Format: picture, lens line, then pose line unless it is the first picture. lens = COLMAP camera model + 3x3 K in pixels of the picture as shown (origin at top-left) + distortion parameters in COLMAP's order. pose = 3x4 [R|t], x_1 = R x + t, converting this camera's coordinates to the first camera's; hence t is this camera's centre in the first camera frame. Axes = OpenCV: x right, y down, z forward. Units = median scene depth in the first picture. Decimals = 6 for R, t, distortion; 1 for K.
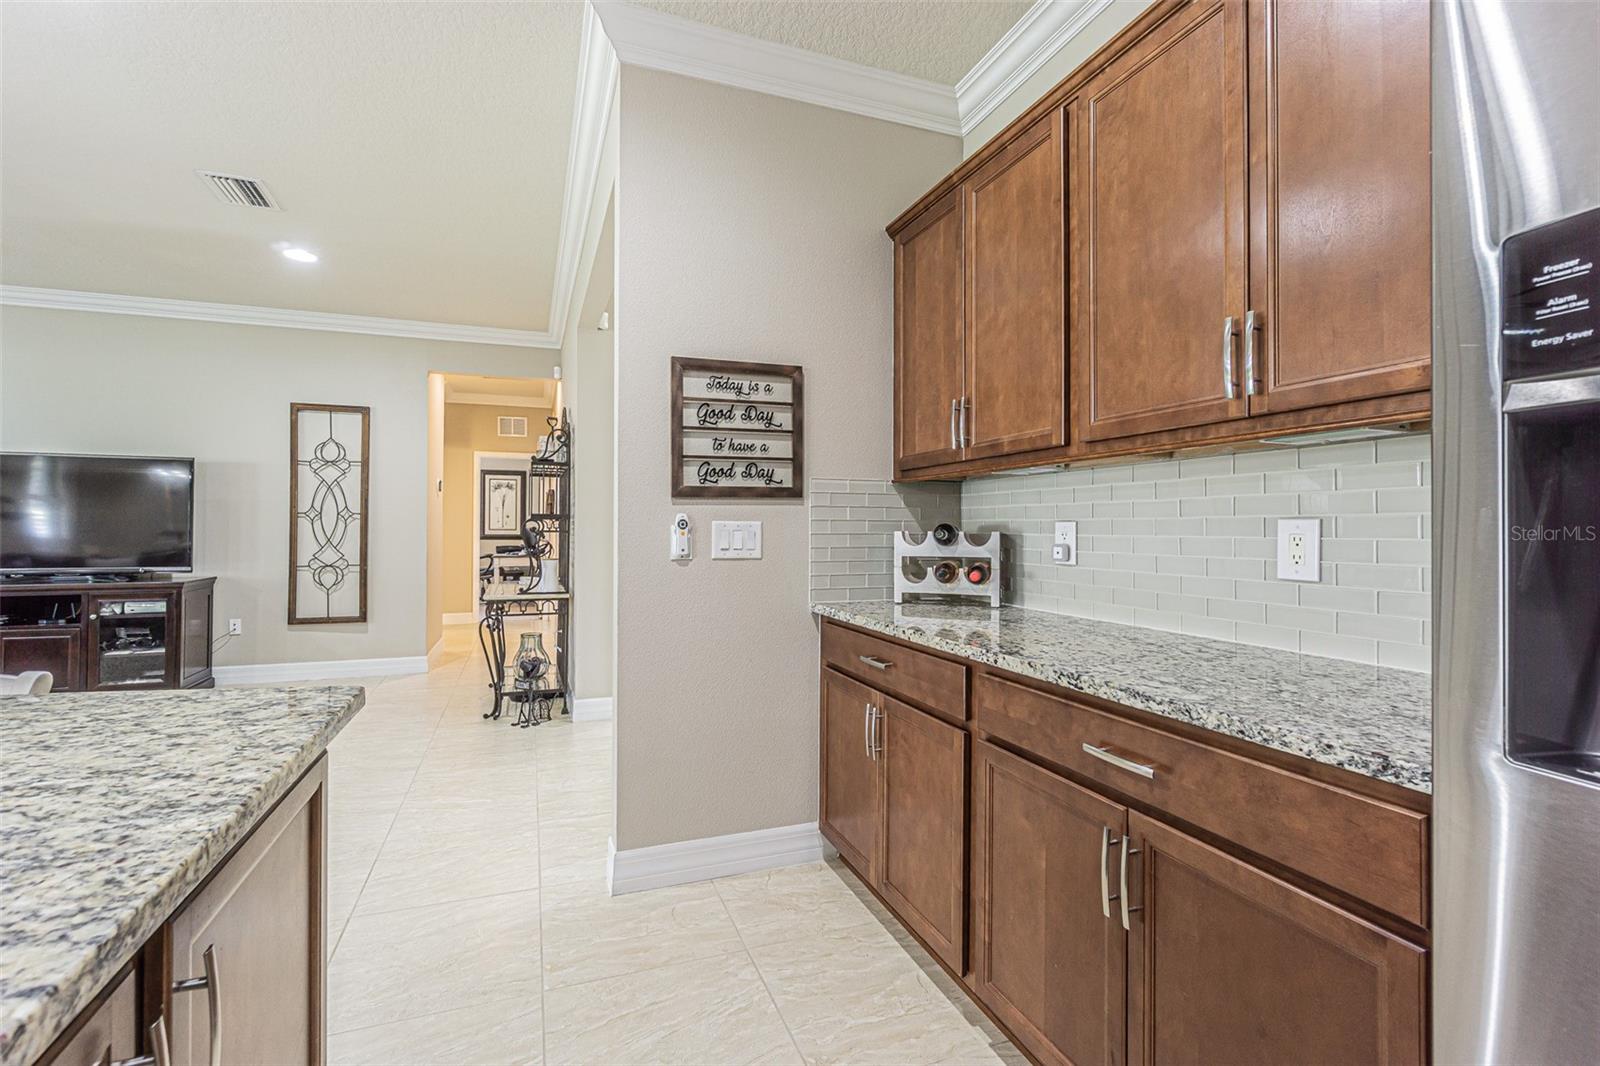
lens RADIAL K [[695.4, 0, 791.8], [0, 695.4, 527.3], [0, 0, 1]] dist [-0.000662, 0.000846]
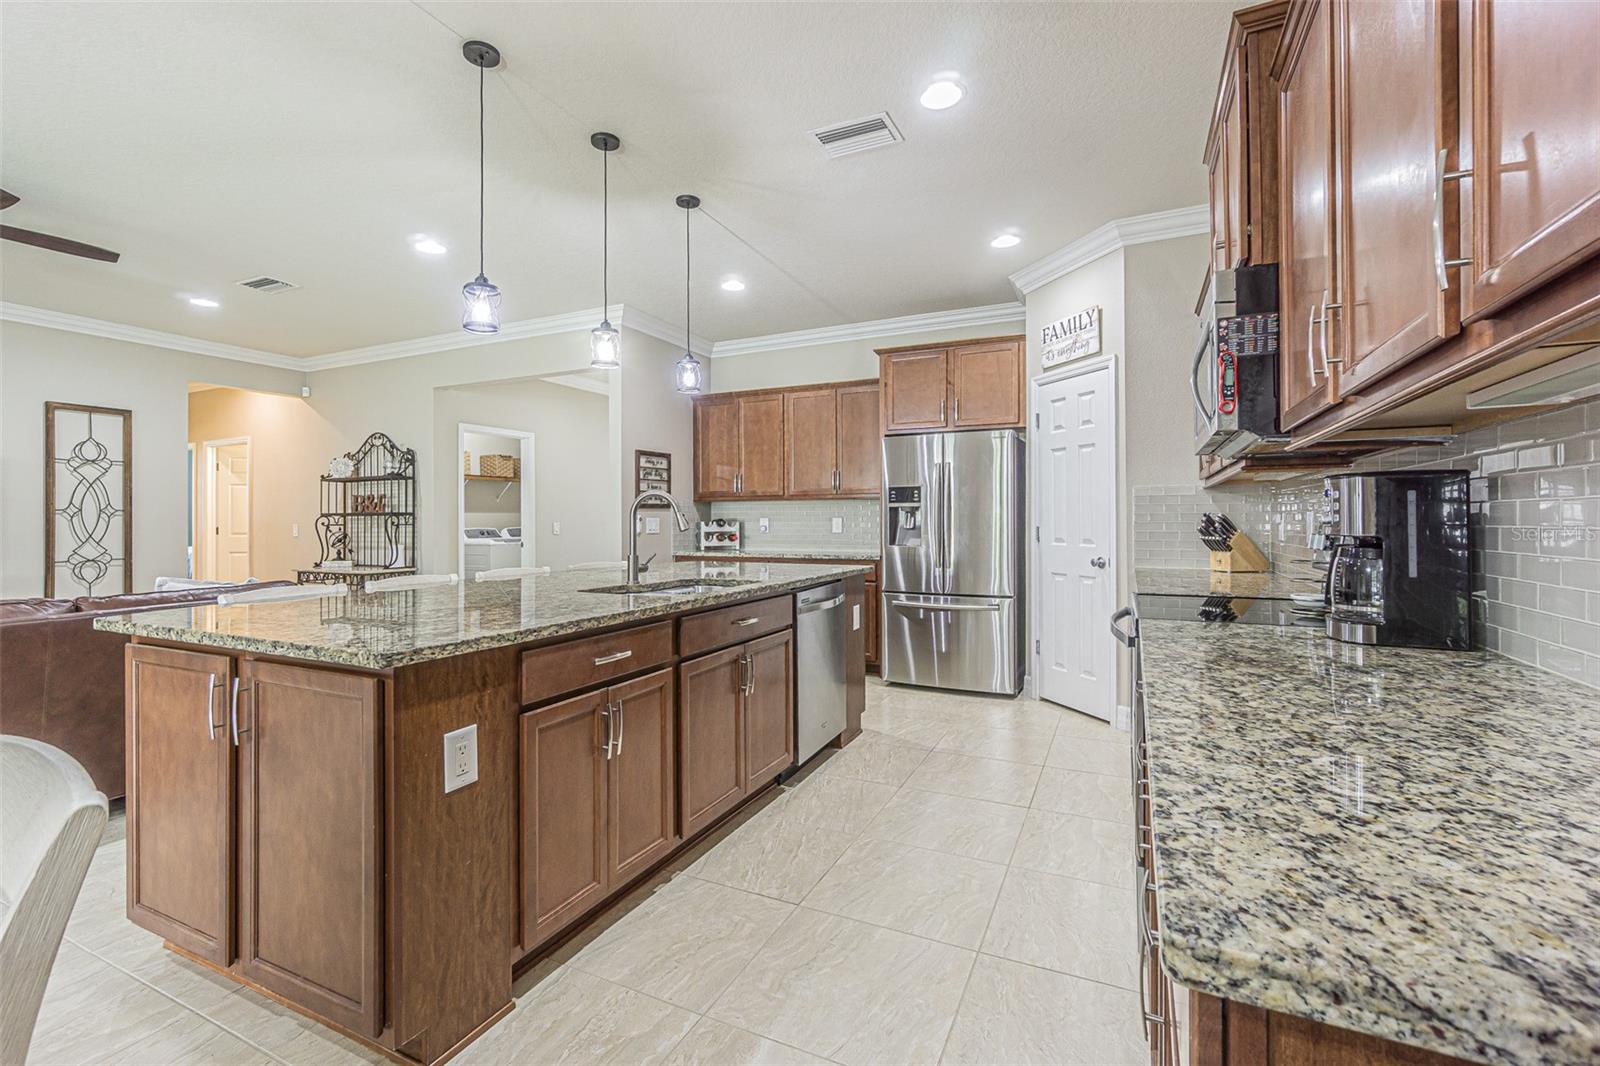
lens RADIAL K [[726.7, 0, 778.2], [0, 726.7, 515.6], [0, 0, 1]] dist [0.000832, 0.000249]
pose [[0.731394, -0.002680, 0.681950, -1.450401], [0.005168, 0.999985, -0.001613, -0.010653], [-0.681936, 0.004704, 0.731397, -1.110322]]
